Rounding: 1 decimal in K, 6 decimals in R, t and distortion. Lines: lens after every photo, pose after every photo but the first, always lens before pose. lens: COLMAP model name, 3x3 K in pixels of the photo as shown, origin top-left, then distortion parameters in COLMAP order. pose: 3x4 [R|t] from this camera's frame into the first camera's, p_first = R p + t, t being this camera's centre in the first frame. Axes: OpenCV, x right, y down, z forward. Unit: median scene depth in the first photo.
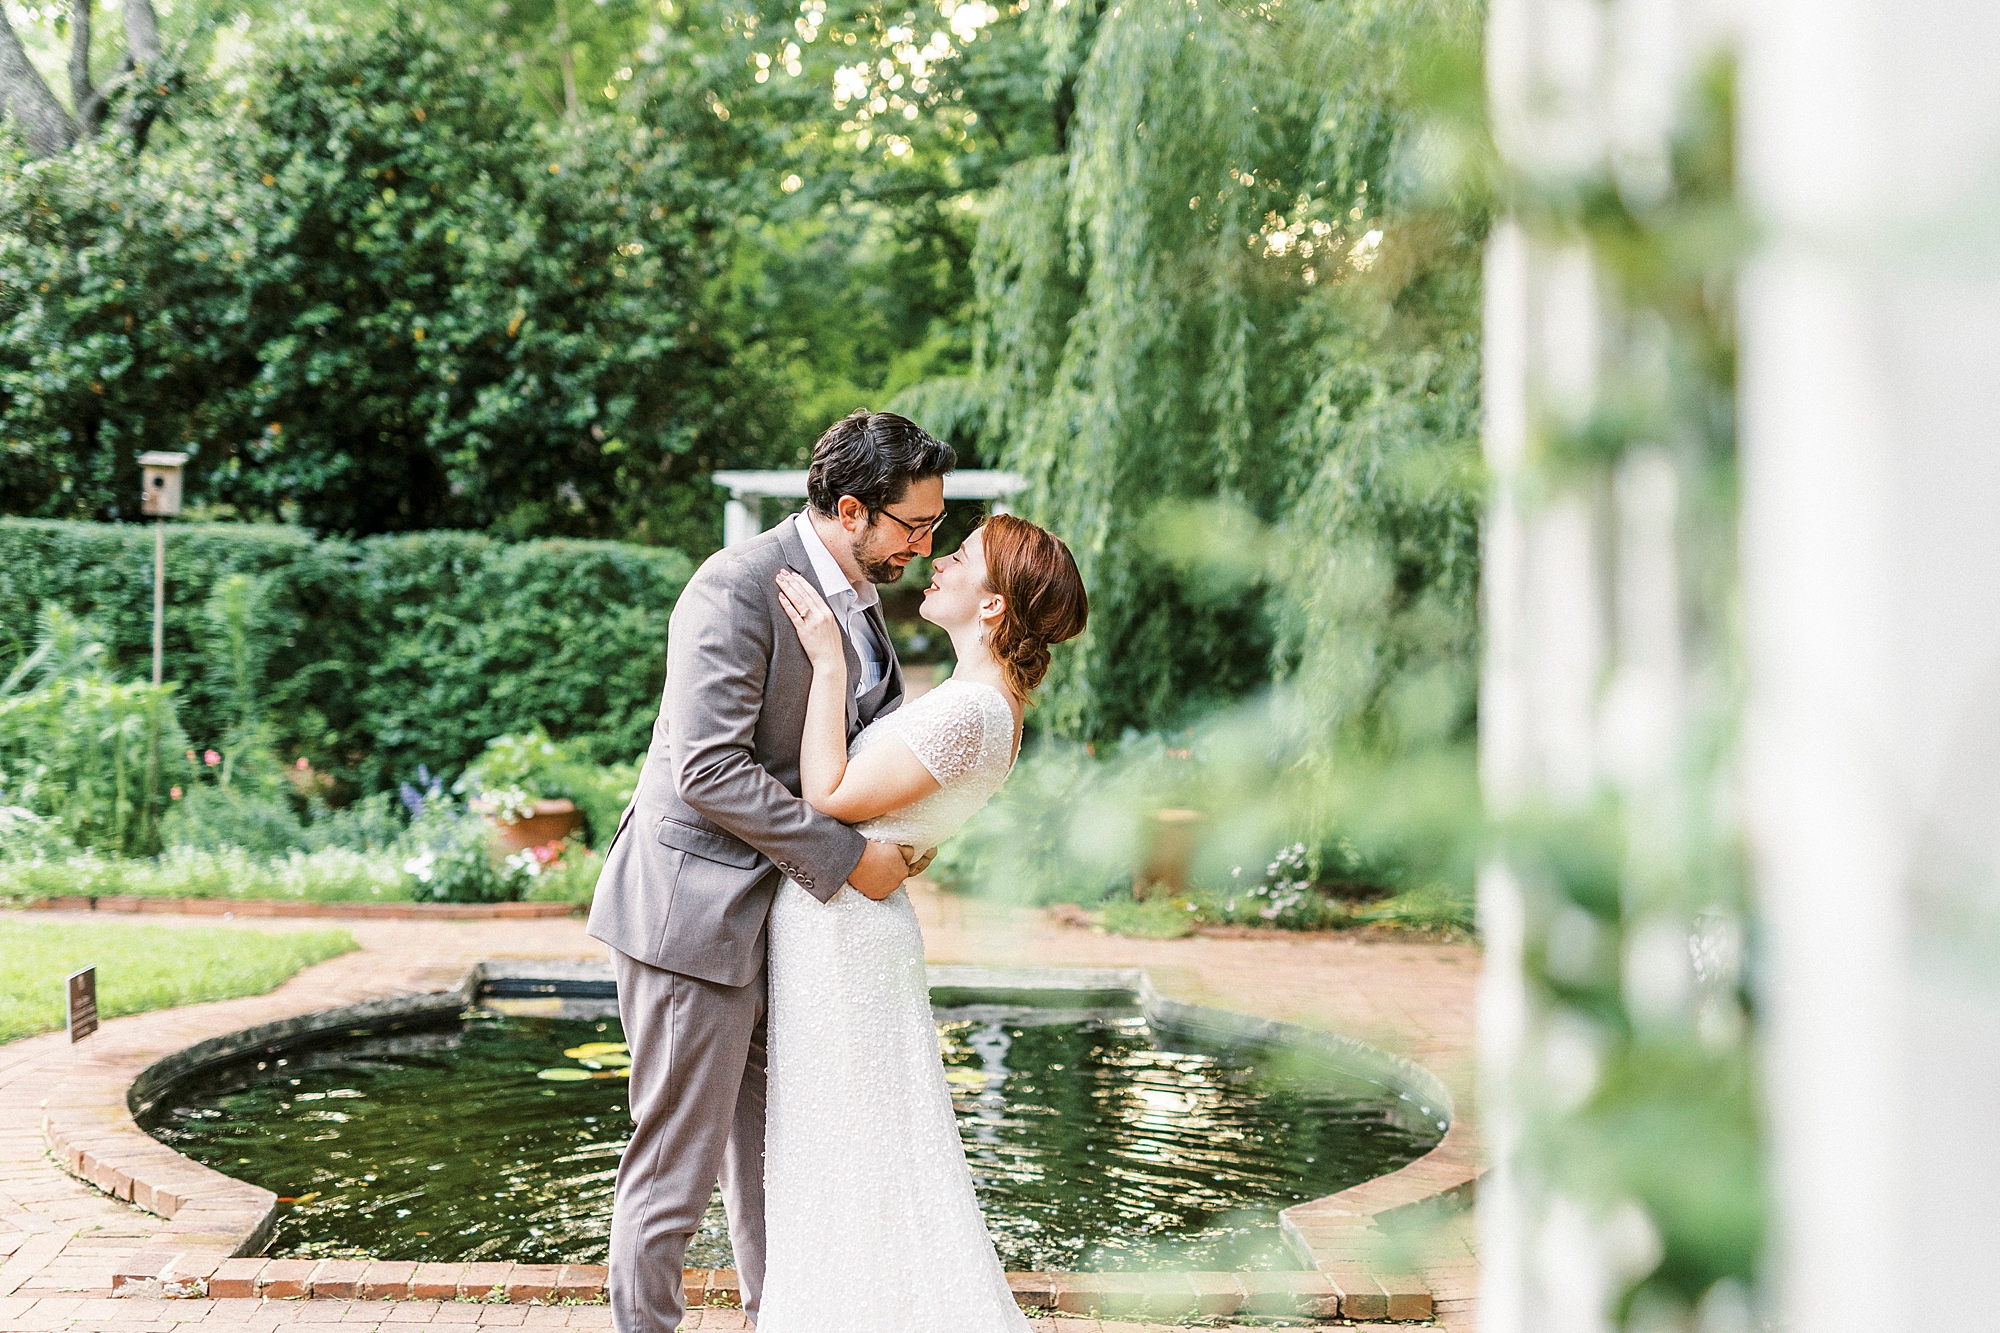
lens RADIAL K [[3339.1, 0, 966.6], [0, 3339.1, 669.6], [0, 0, 1]] dist [0.016136, -0.079120]
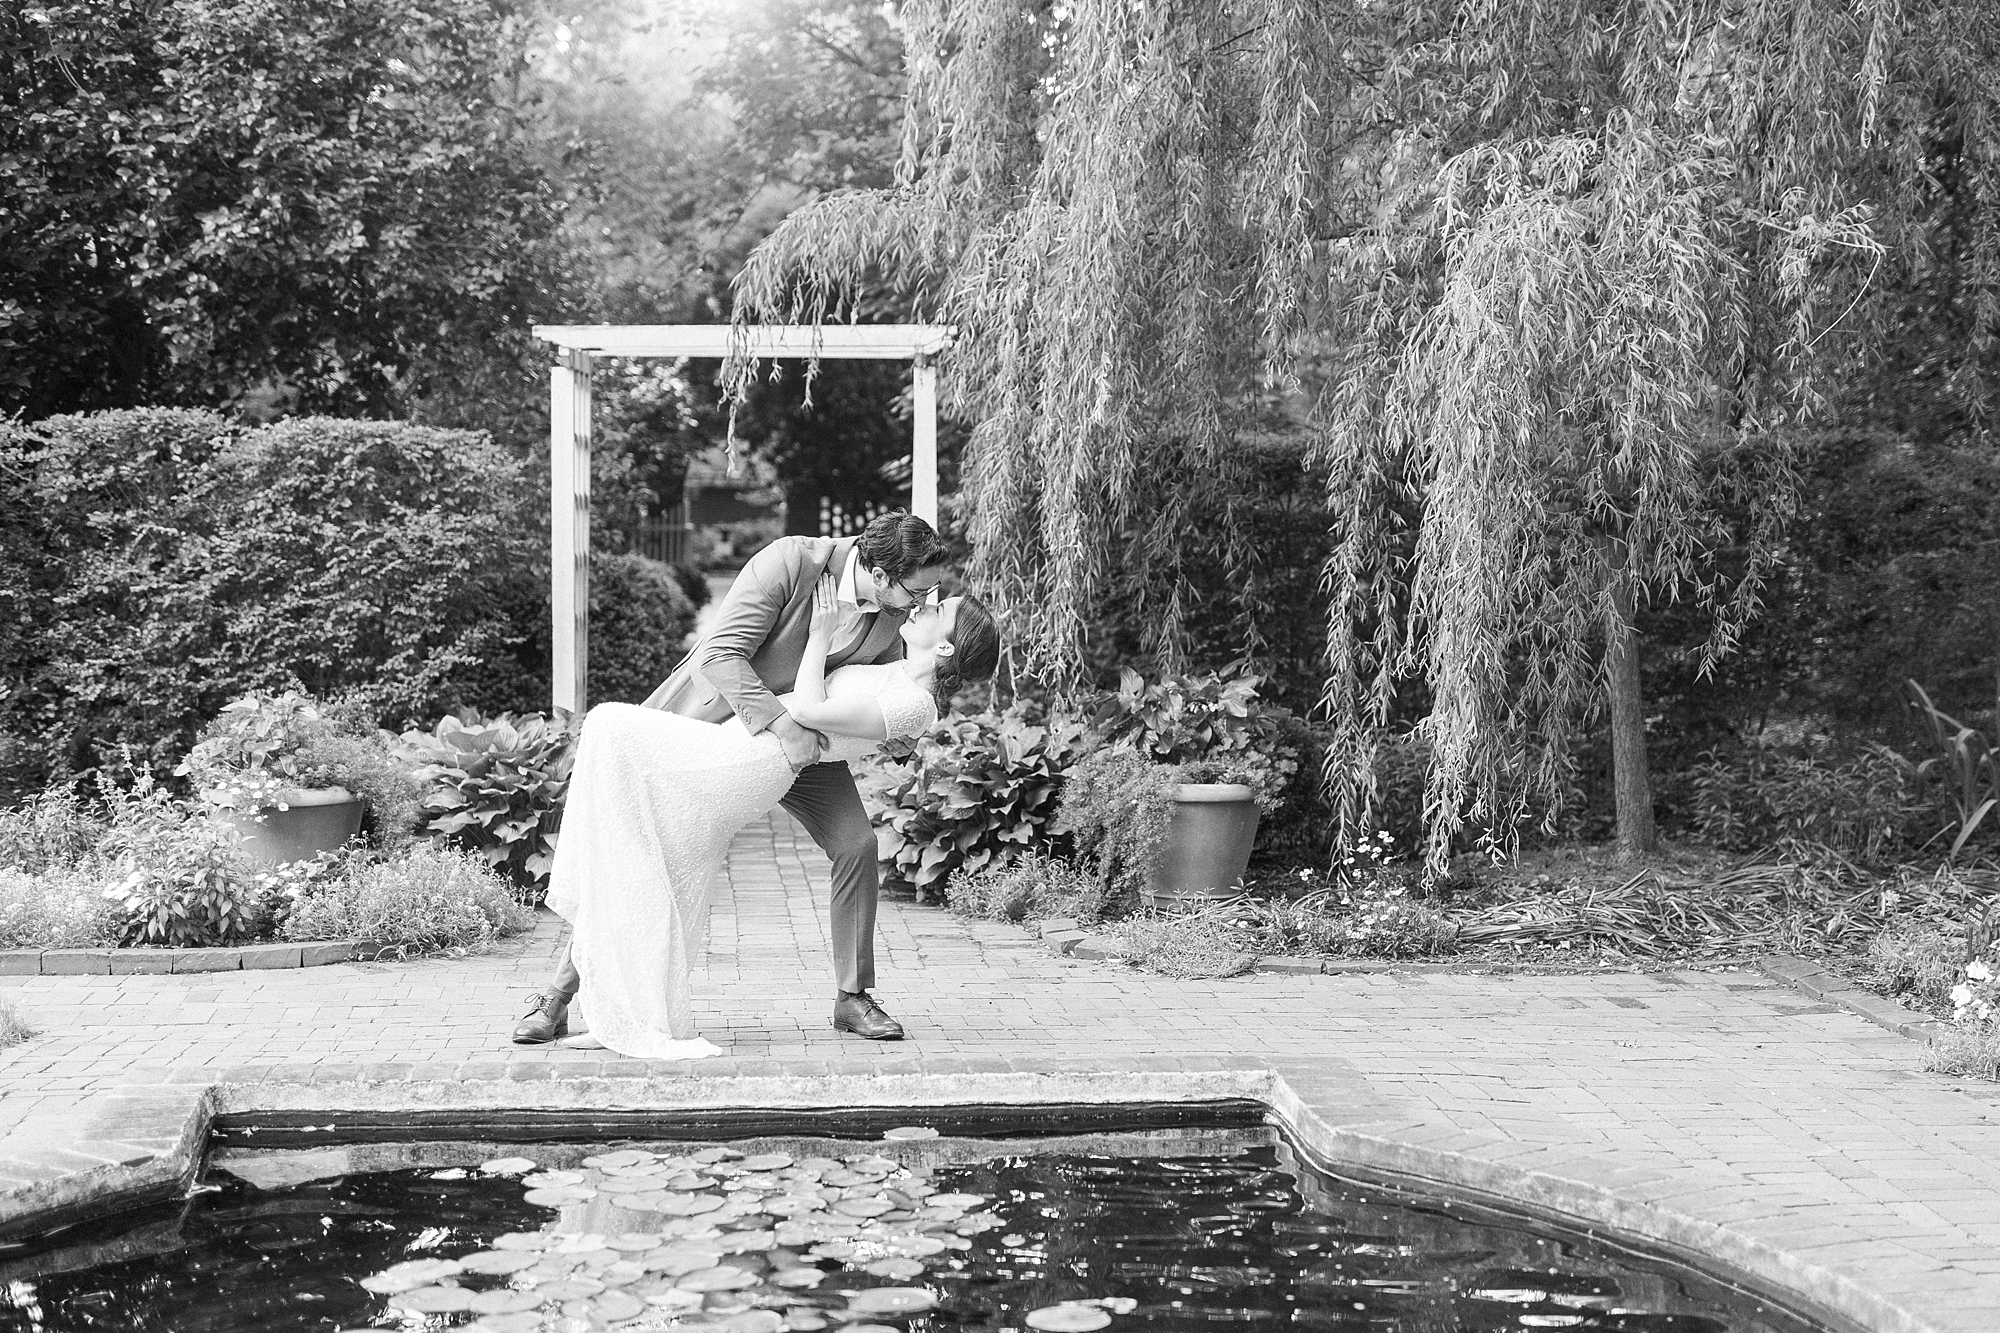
lens RADIAL K [[3294.3, 0, 1101.4], [0, 3294.3, 752.8], [0, 0, 1]] dist [0.019200, -0.096228]
pose [[0.993560, -0.016193, 0.112147, -0.034714], [0.009960, 0.998386, 0.055915, -0.004323], [-0.112872, -0.054438, 0.992117, 0.267224]]
